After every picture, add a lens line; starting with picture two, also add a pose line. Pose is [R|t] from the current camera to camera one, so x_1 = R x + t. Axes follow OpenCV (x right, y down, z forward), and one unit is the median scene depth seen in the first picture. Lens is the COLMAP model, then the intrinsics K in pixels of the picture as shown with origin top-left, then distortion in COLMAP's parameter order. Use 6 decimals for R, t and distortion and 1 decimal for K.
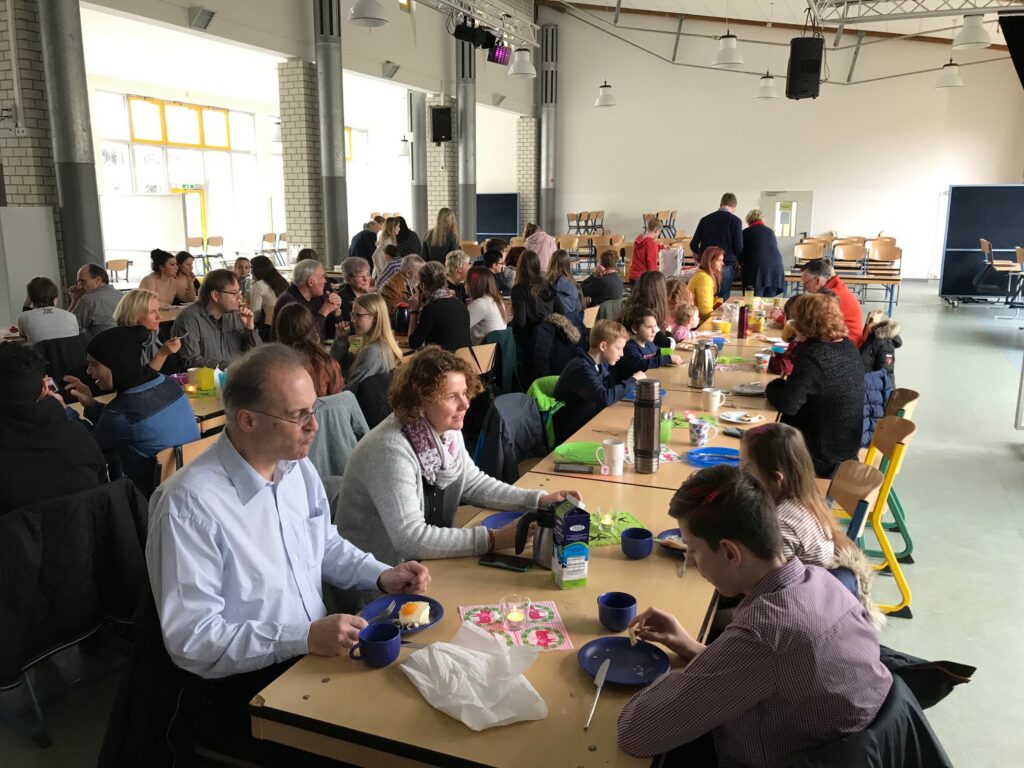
lens RADIAL K [[853.1, 0, 511.1], [0, 853.1, 388.3], [0, 0, 1]] dist [-0.000484, 0.011096]
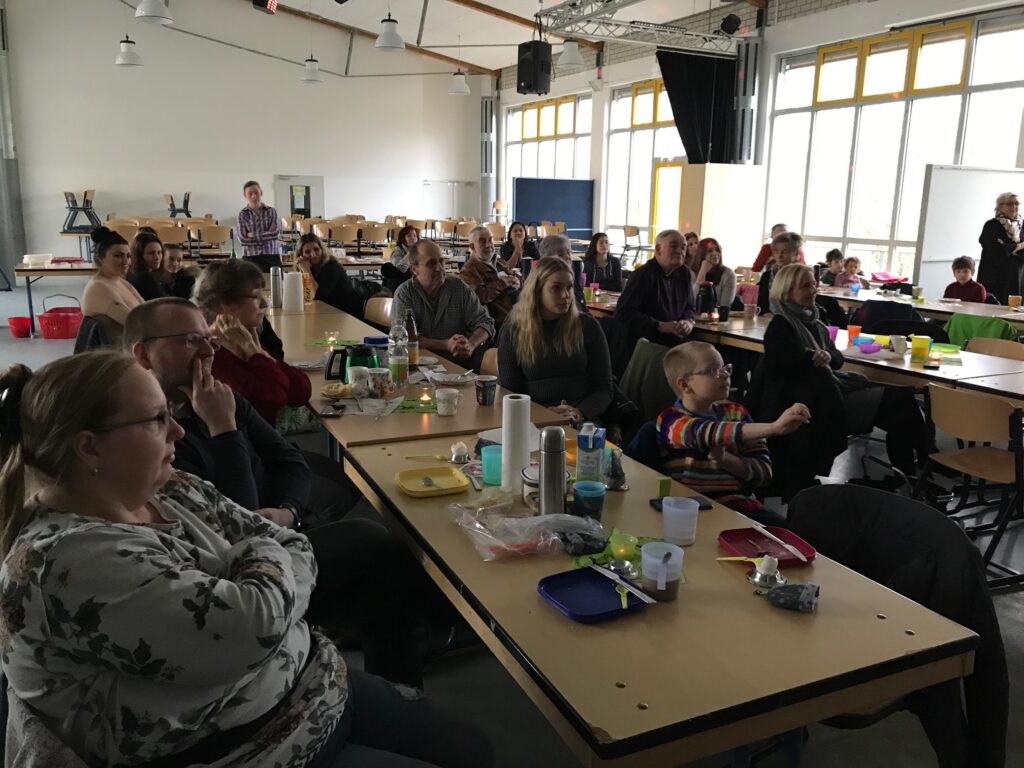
lens RADIAL K [[853.1, 0, 511.1], [0, 853.1, 388.3], [0, 0, 1]] dist [-0.000484, 0.011096]
pose [[0.664302, -0.138470, 0.734526, -0.308175], [0.129335, 0.989162, 0.069503, -0.019353], [-0.736190, 0.048829, 0.675011, 0.149514]]
